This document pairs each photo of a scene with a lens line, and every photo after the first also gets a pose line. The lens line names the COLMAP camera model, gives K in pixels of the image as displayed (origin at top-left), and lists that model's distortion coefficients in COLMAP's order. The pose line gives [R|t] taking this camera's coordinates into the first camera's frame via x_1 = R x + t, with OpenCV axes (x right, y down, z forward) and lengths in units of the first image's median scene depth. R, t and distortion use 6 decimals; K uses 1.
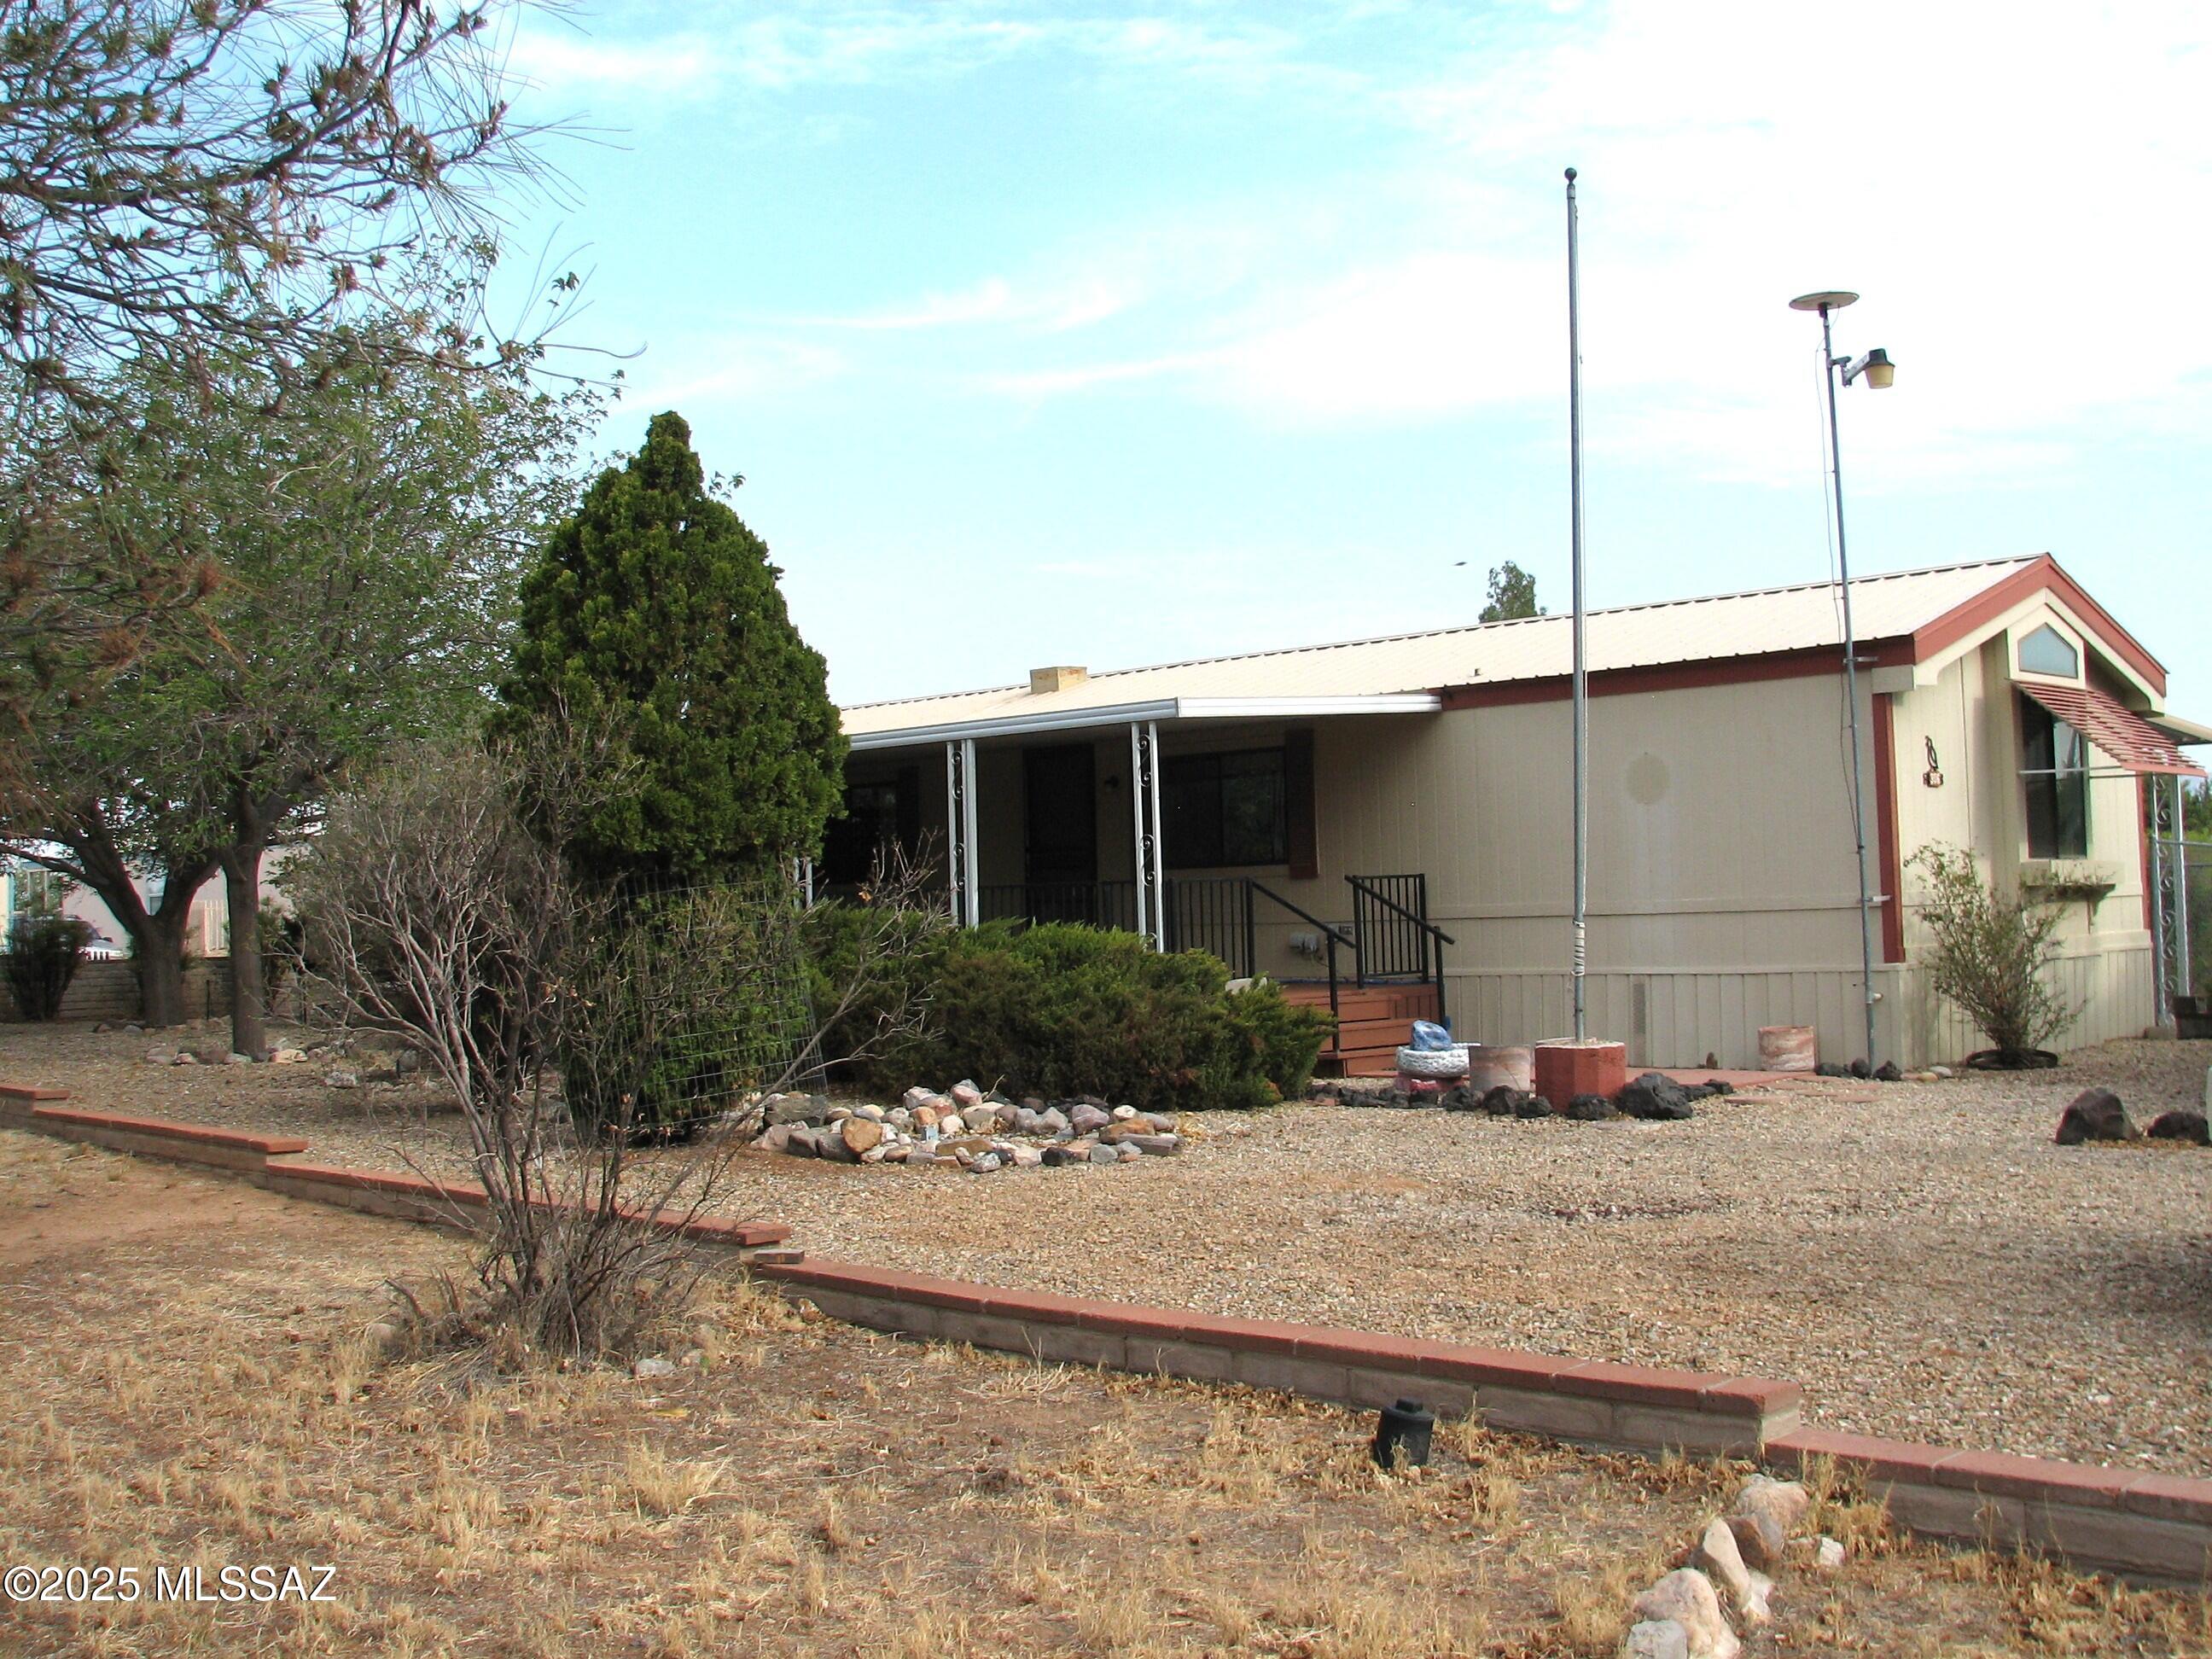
lens RADIAL K [[2383.4, 0, 1106.0], [0, 2383.4, 829.5], [0, 0, 1]] dist [-0.120740, 0.001152]
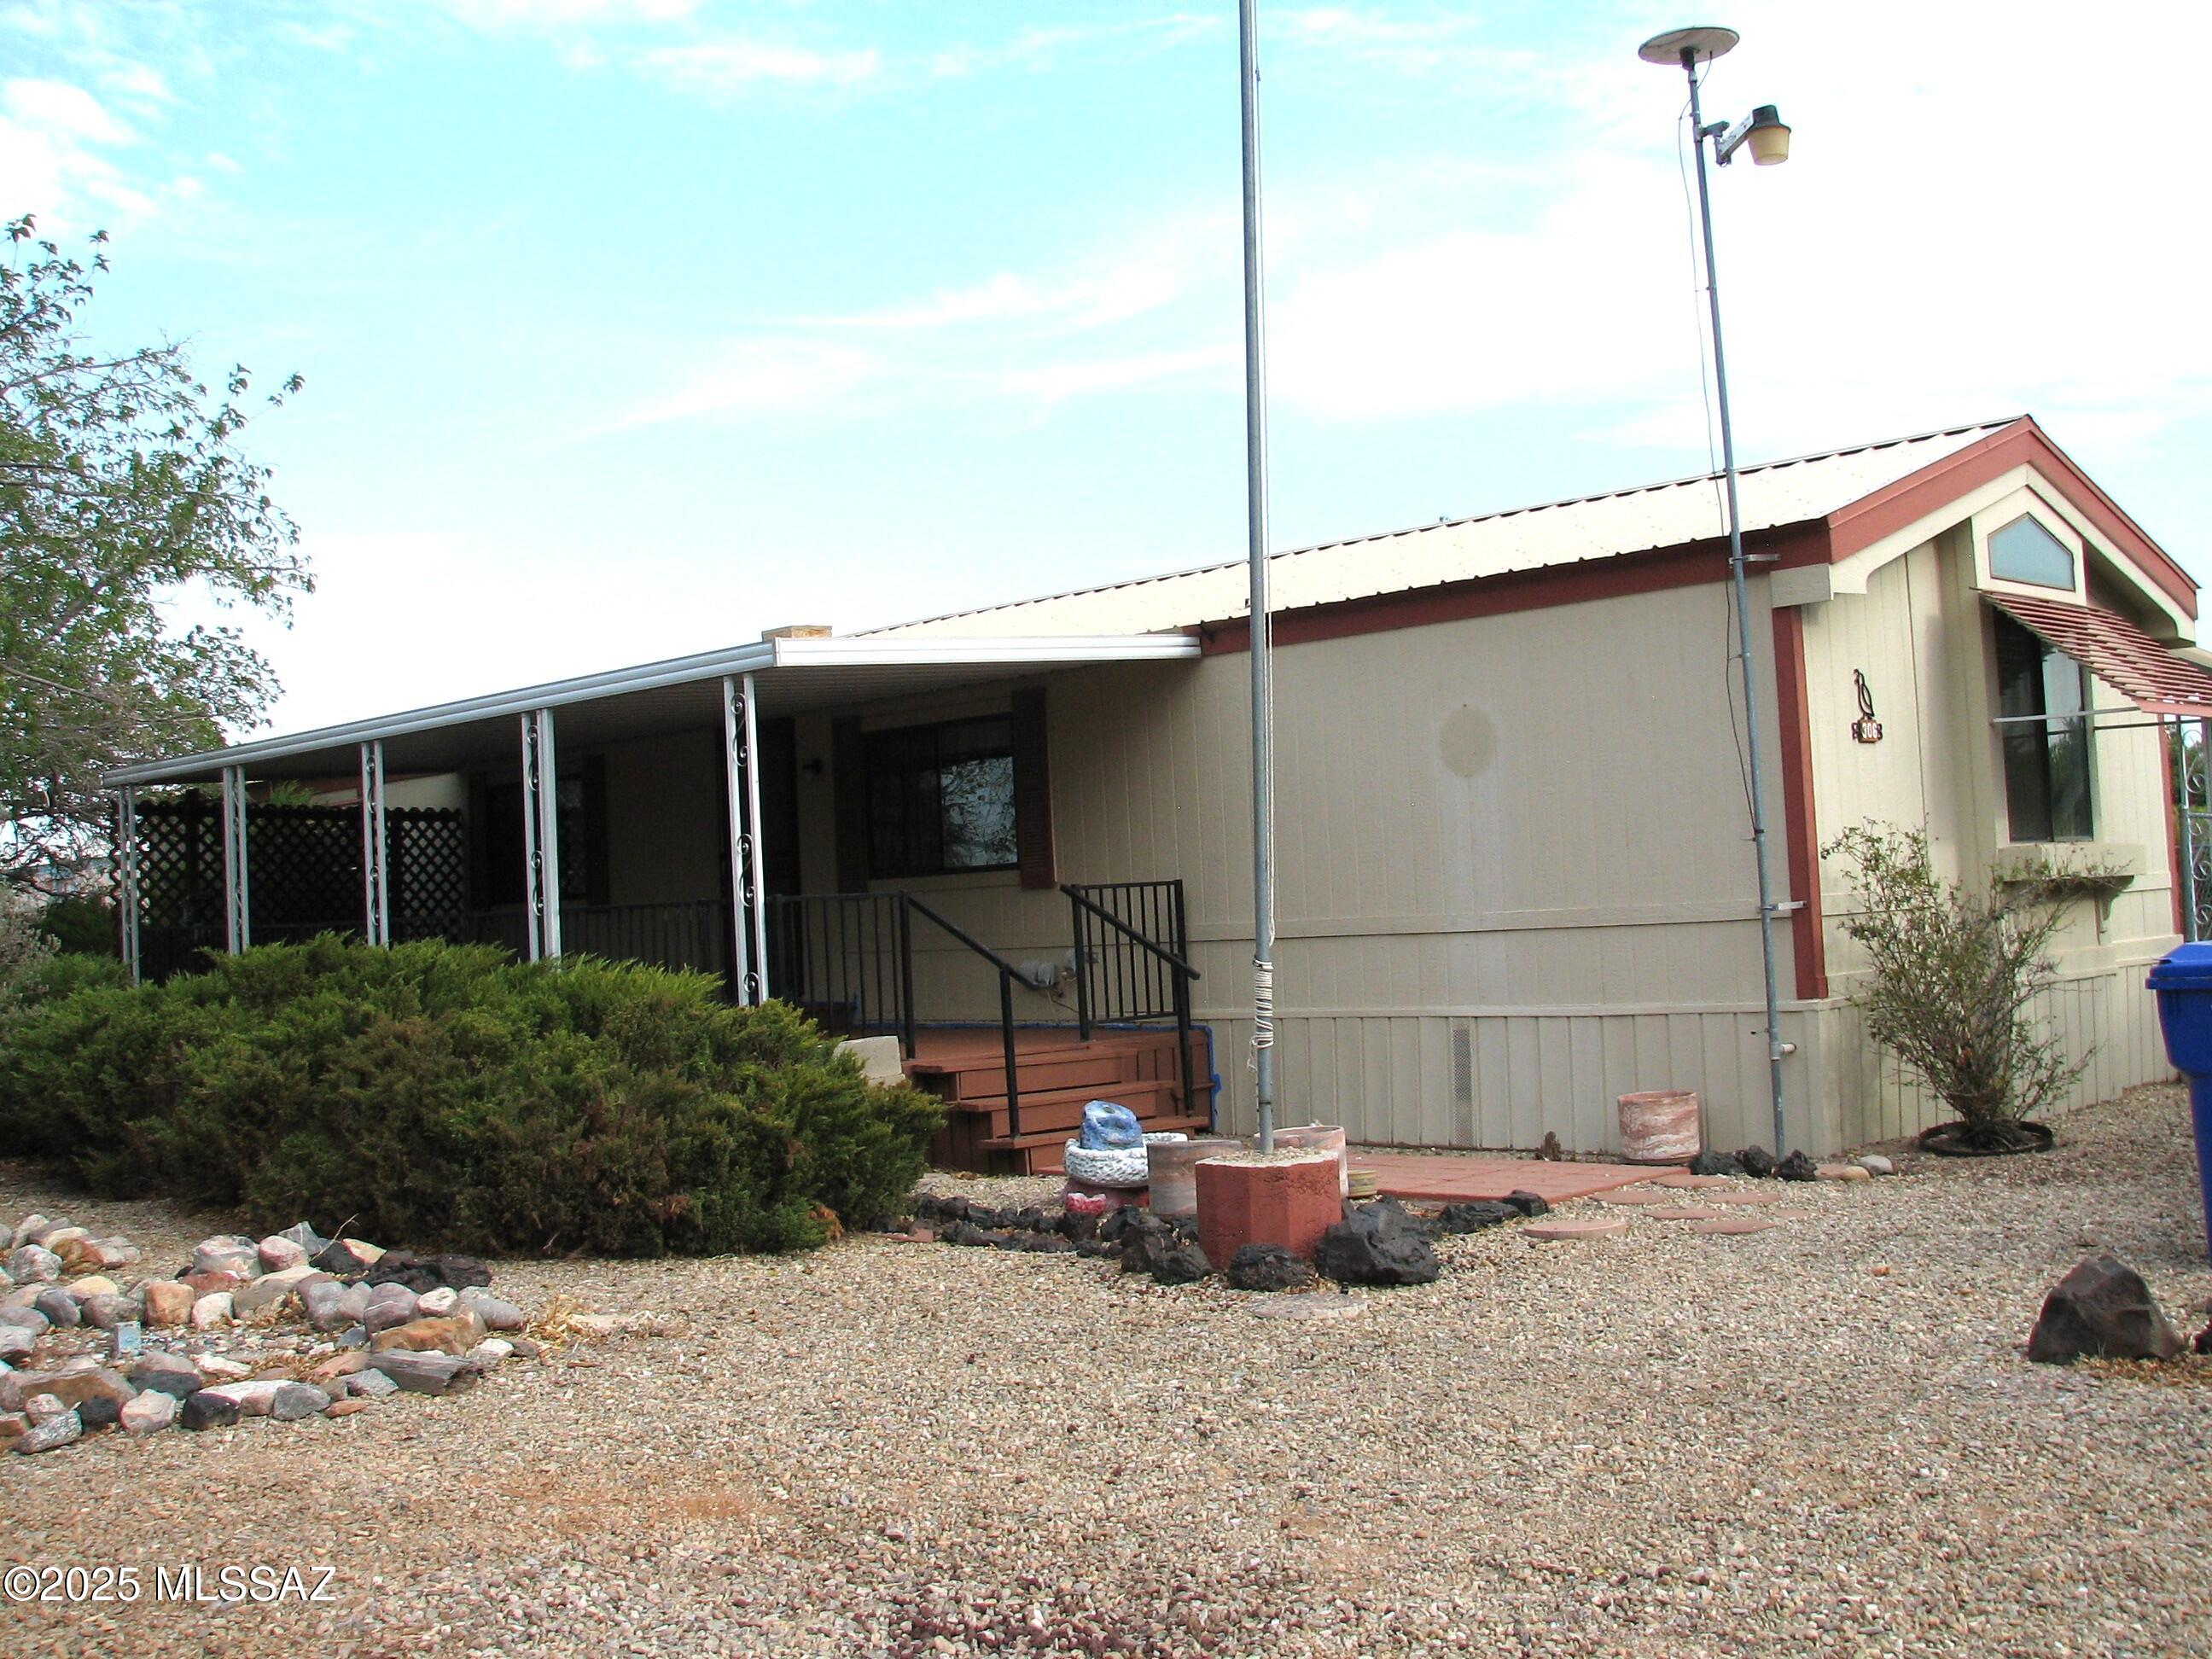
lens RADIAL K [[2368.7, 0, 1108.1], [0, 2368.7, 818.6], [0, 0, 1]] dist [-0.128670, 0.040414]
pose [[0.999758, -0.019821, -0.009519, 0.136854], [0.019776, 0.999793, -0.004825, 0.003310], [0.009613, 0.004635, 0.999943, 0.312561]]
